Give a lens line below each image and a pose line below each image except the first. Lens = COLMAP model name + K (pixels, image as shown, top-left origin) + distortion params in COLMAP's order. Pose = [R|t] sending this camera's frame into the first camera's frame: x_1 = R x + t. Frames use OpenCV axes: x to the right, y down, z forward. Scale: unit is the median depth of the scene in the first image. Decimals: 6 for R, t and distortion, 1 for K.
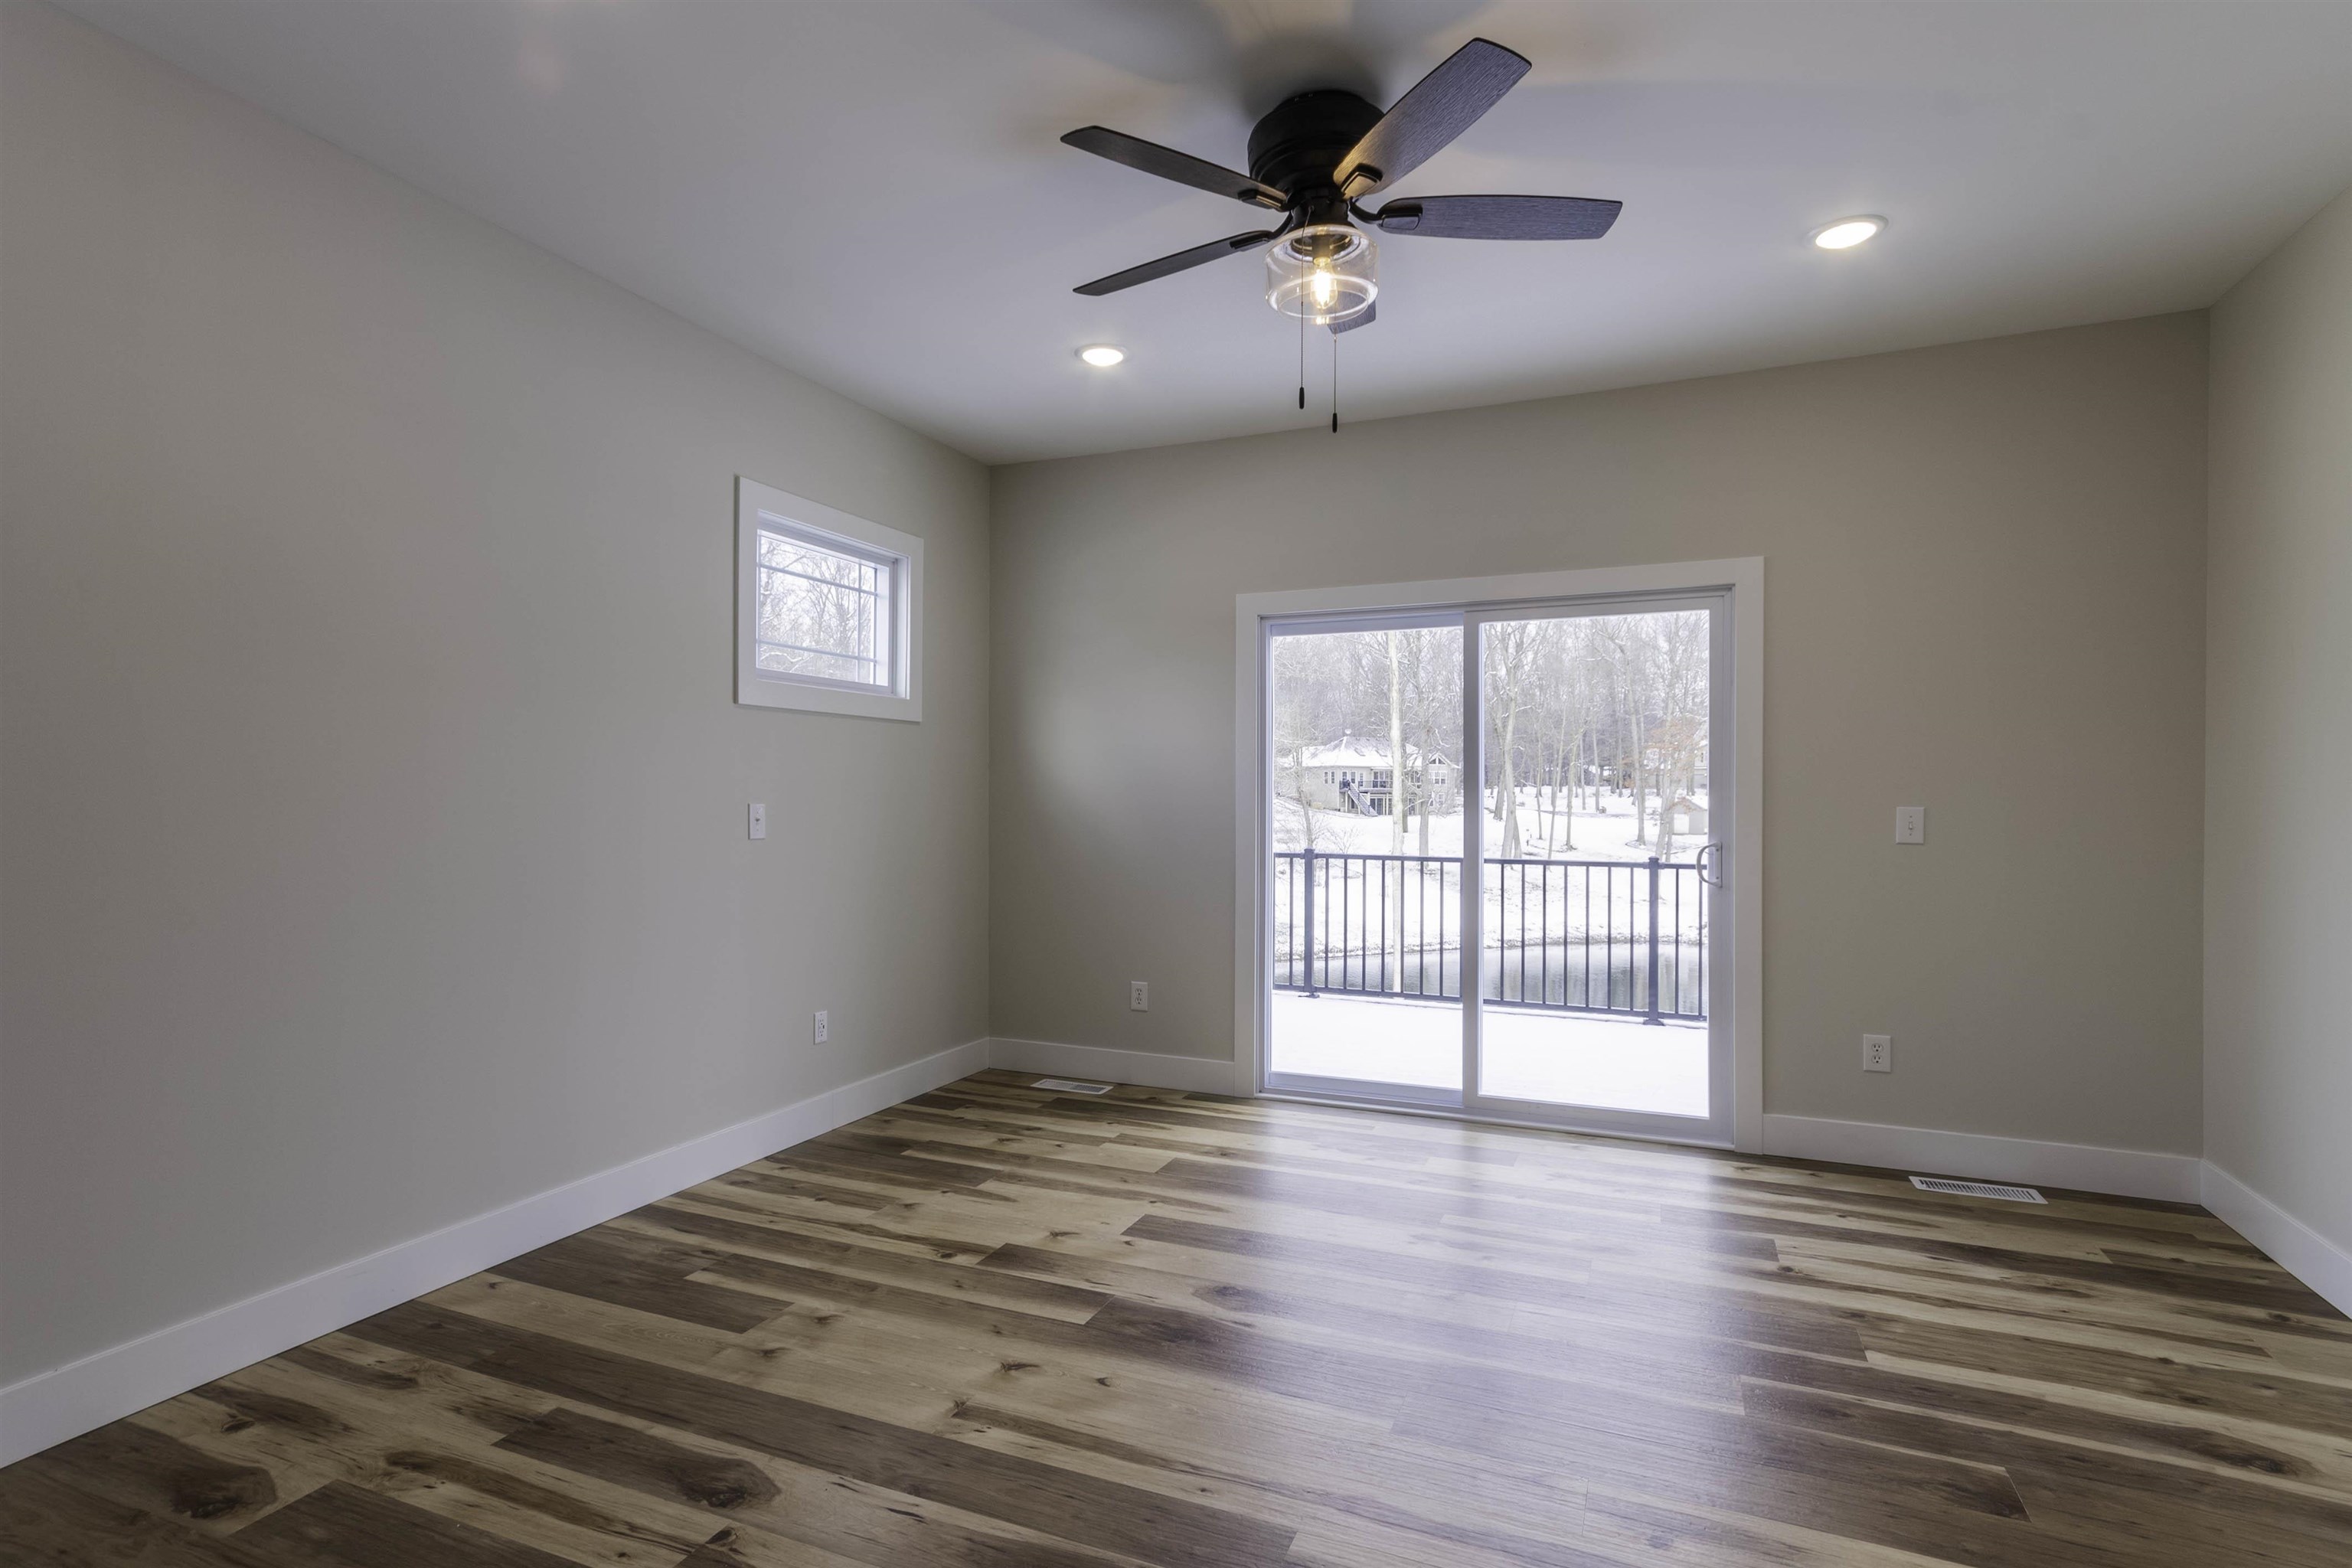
lens RADIAL K [[1149.2, 0, 1176.0], [0, 1149.2, 784.0], [0, 0, 1]] dist [0.001809, 0.000954]
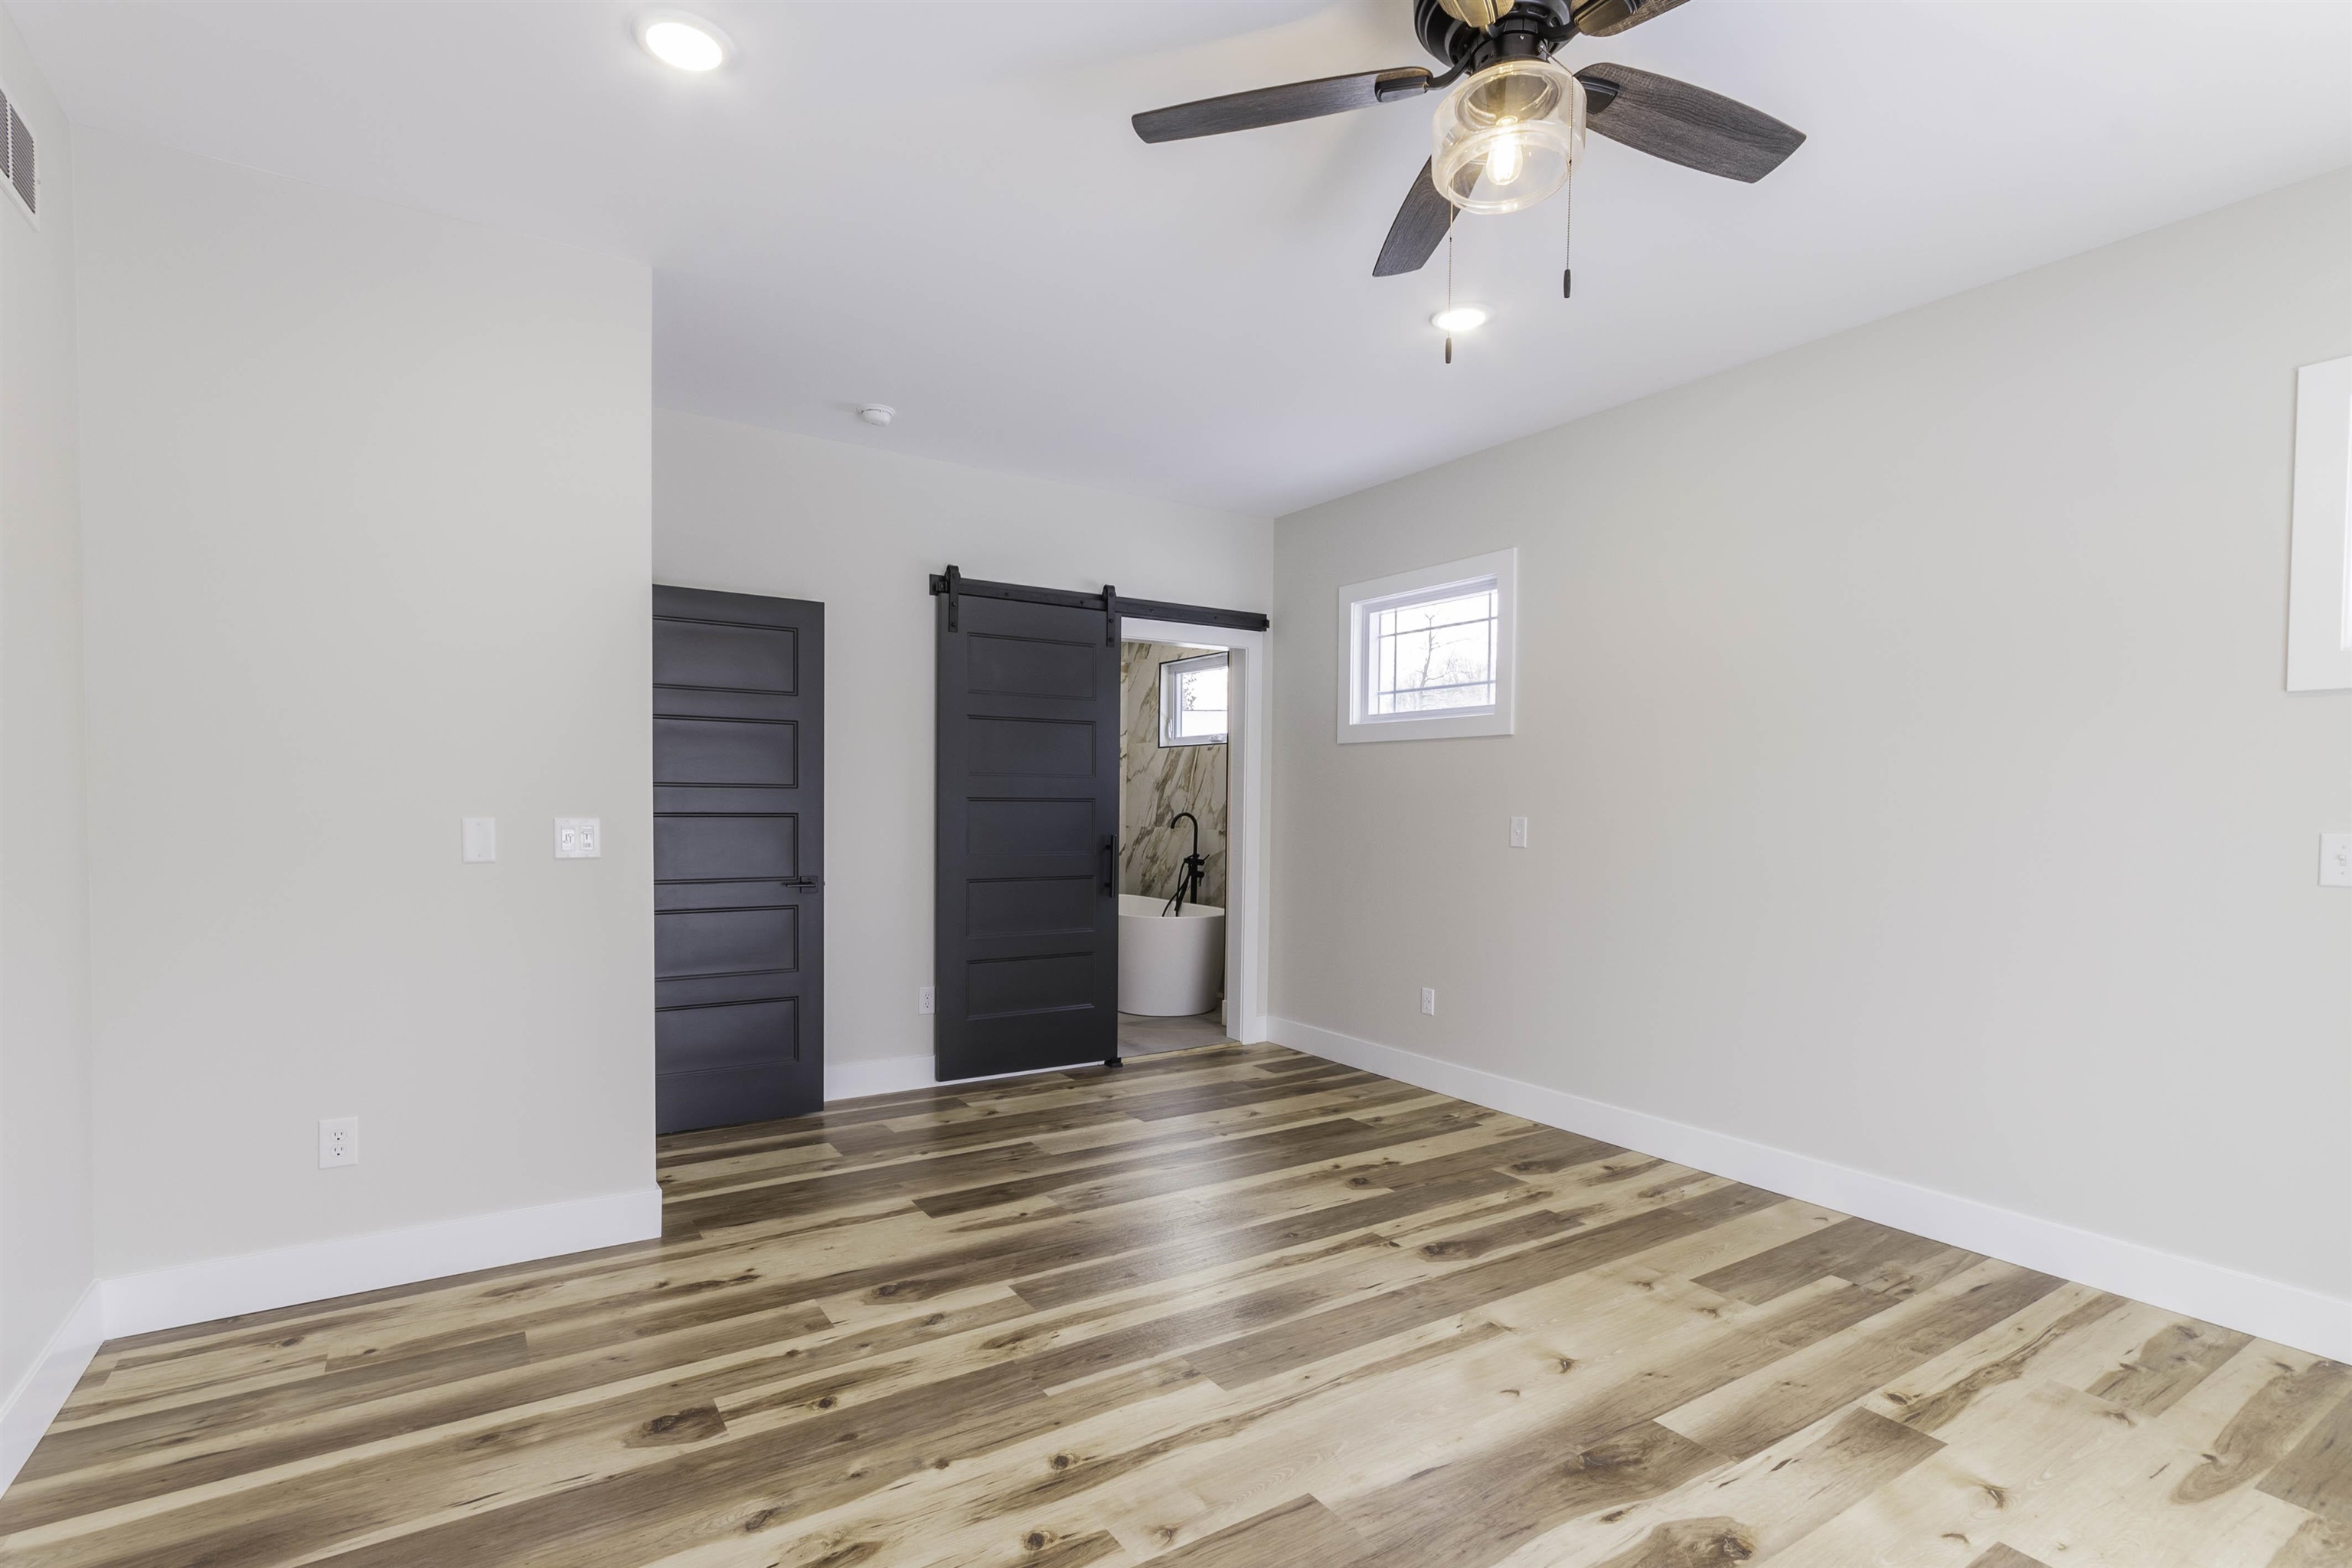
lens RADIAL K [[1116.7, 0, 1156.4], [0, 1116.7, 819.5], [0, 0, 1]] dist [0.000589, 0.000171]
pose [[-0.559120, 0.007533, -0.829053, 0.797276], [-0.002850, 0.999935, 0.011007, 0.004666], [0.829082, 0.008517, -0.559062, 1.111098]]
